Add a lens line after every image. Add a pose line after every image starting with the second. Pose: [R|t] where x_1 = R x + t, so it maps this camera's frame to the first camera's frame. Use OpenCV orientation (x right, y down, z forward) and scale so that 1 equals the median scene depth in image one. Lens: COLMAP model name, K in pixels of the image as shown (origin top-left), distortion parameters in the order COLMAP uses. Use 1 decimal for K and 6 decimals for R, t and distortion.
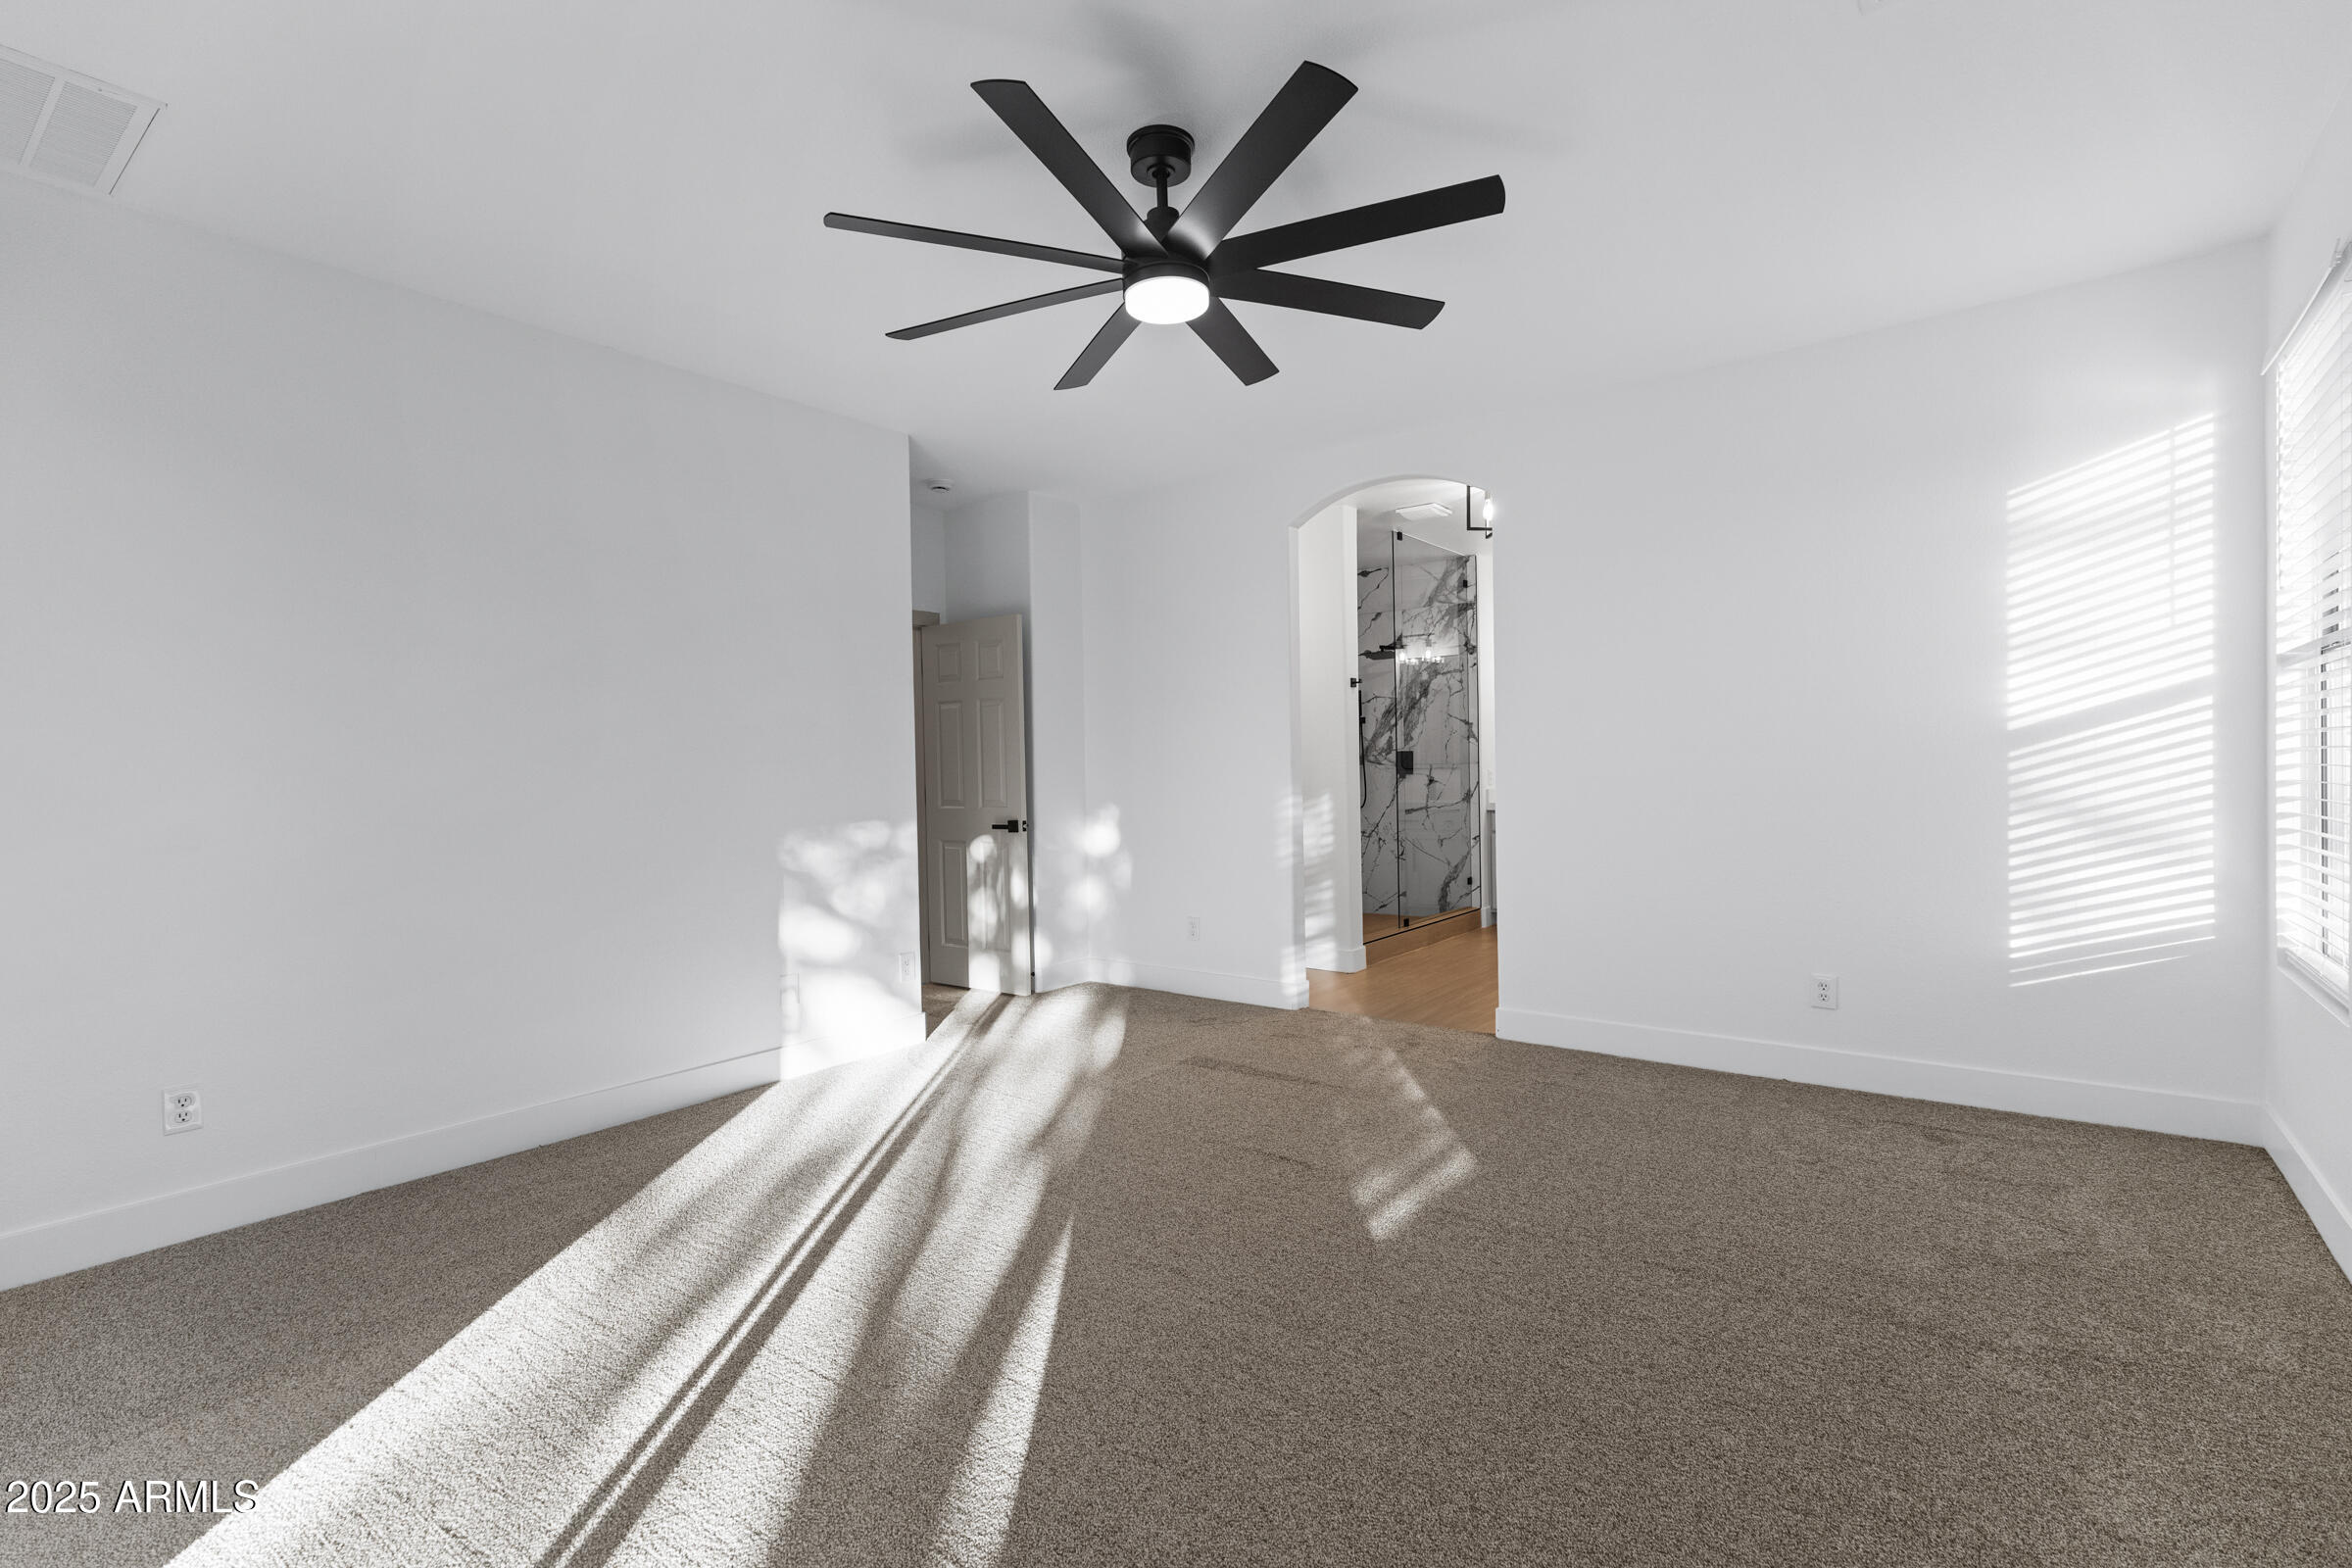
lens RADIAL K [[1094.5, 0, 1176.0], [0, 1094.5, 784.0], [0, 0, 1]] dist [0.000182, -0.000002]
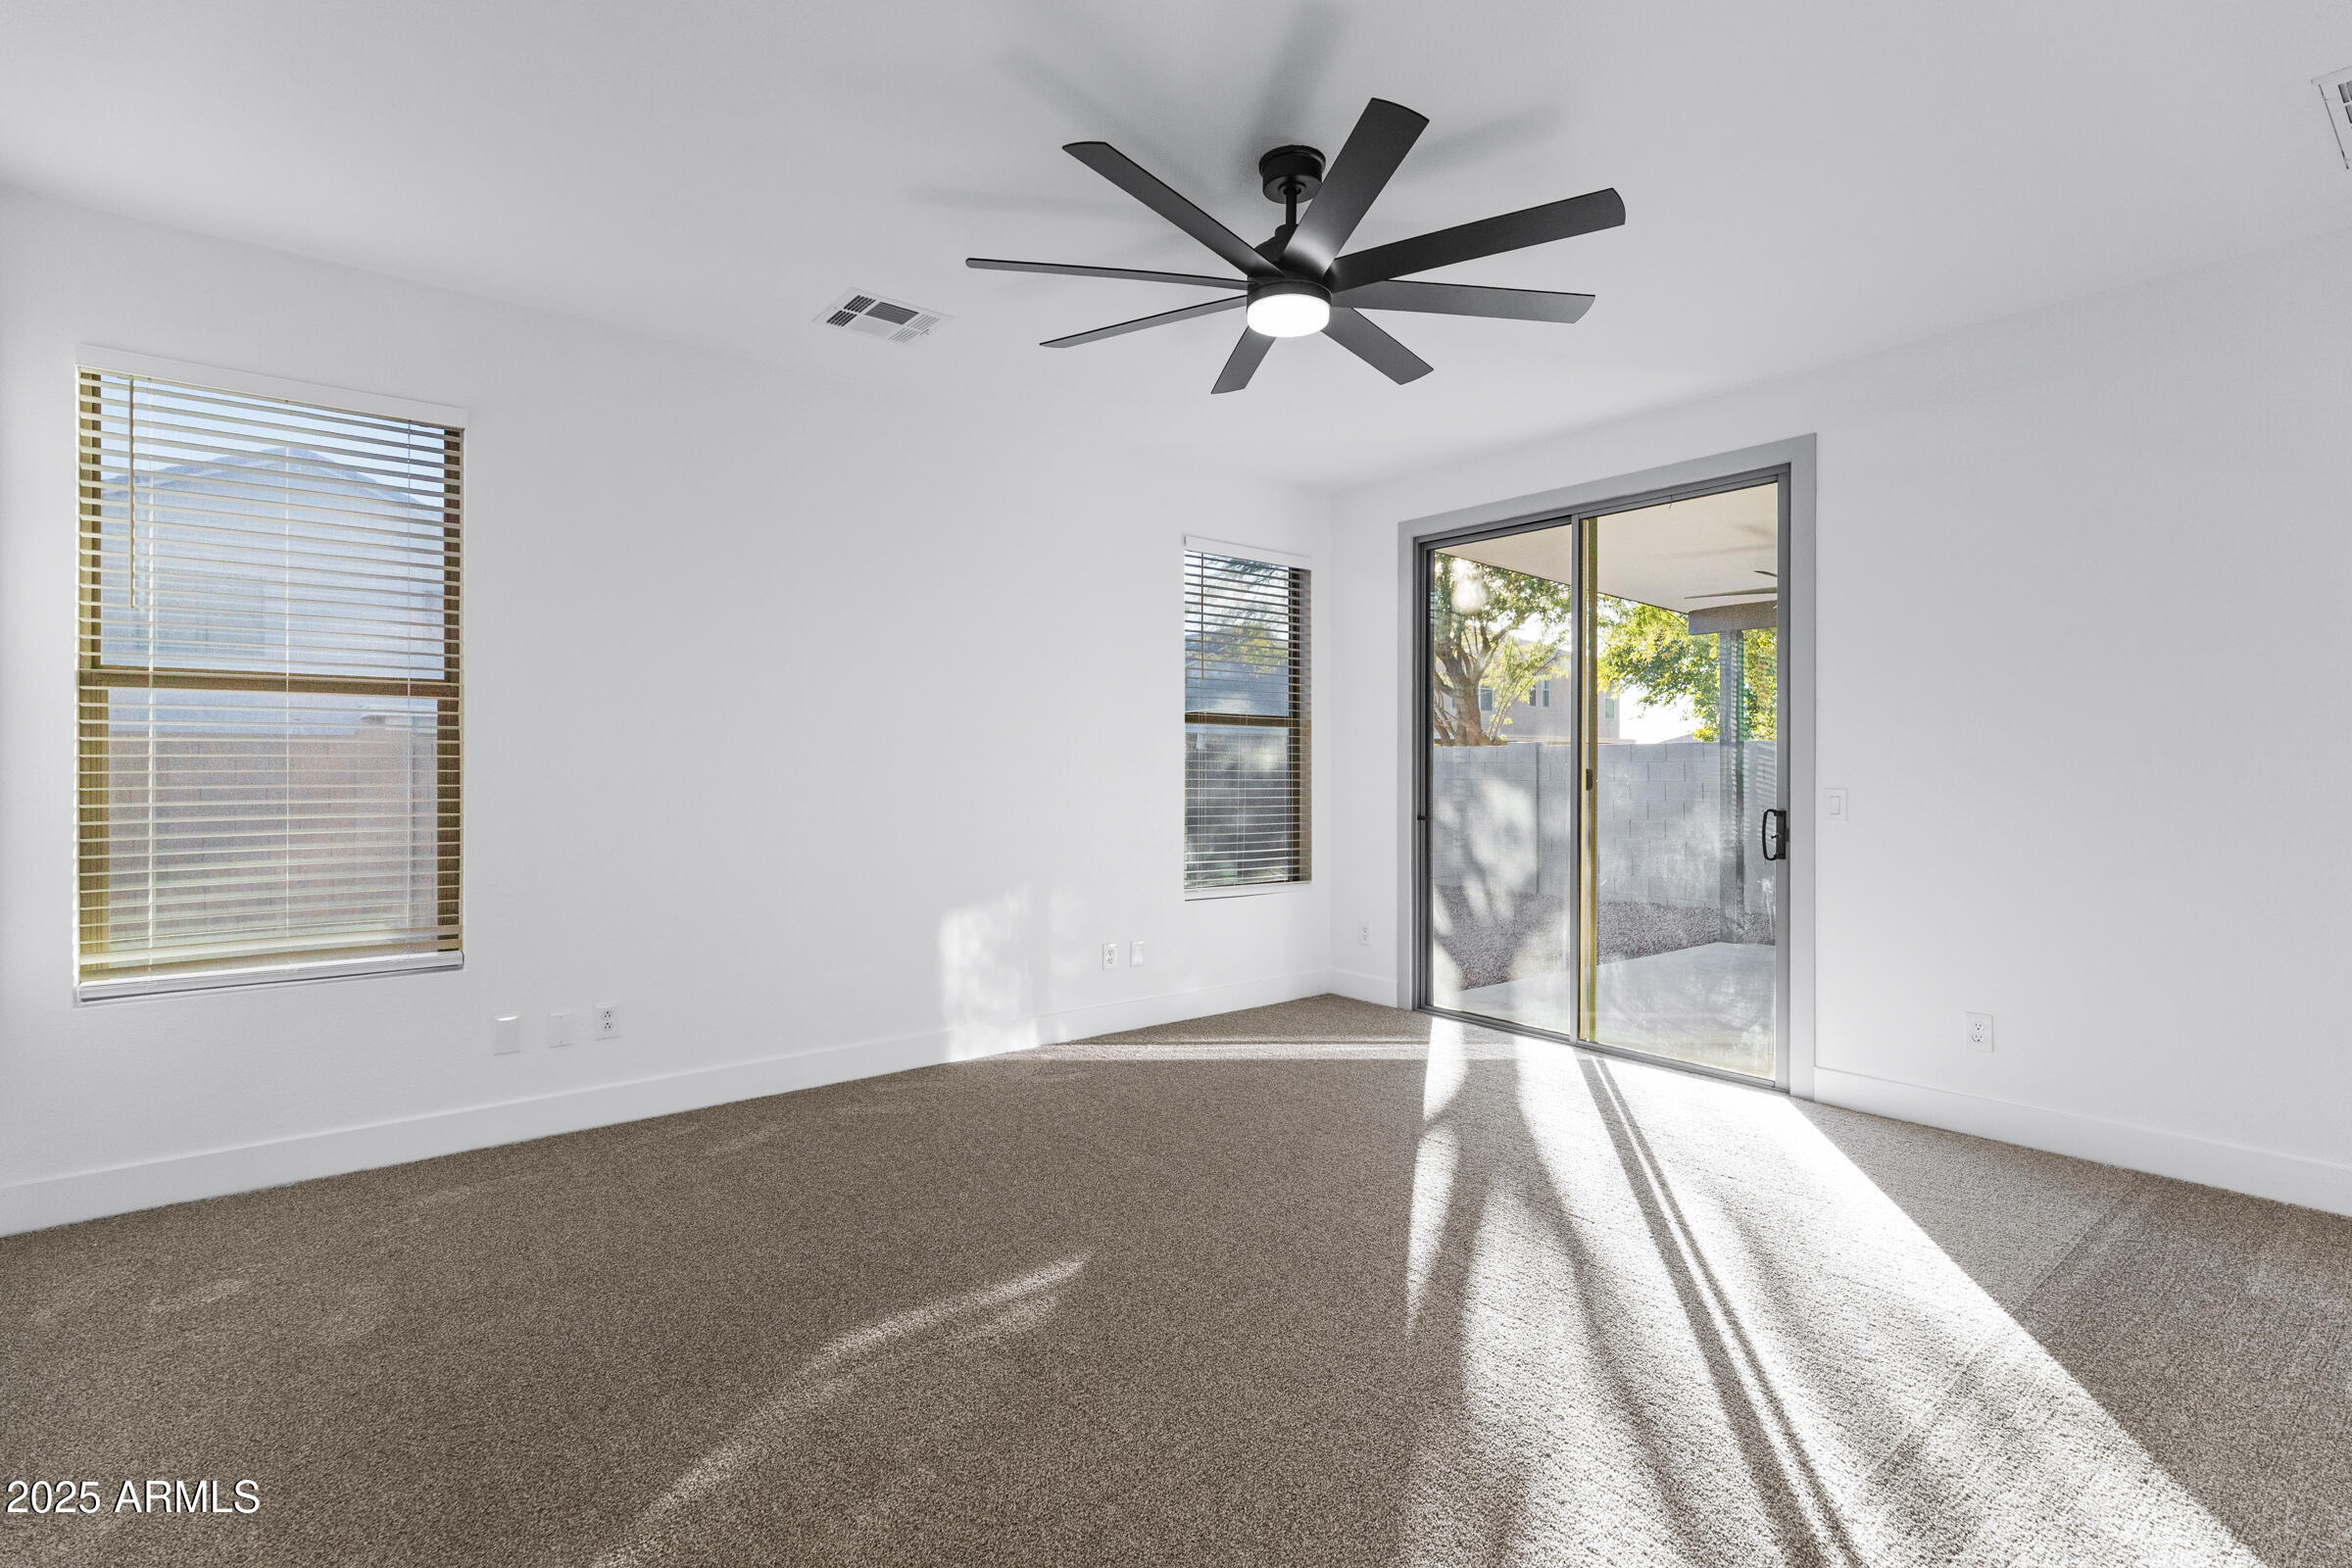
lens RADIAL K [[1094.5, 0, 1176.0], [0, 1094.5, 784.0], [0, 0, 1]] dist [0.000182, -0.000002]
pose [[-0.972135, 0.003332, 0.234398, -0.132206], [0.012430, 0.999225, 0.037347, -0.040068], [-0.234092, 0.039219, -0.971423, 2.035646]]
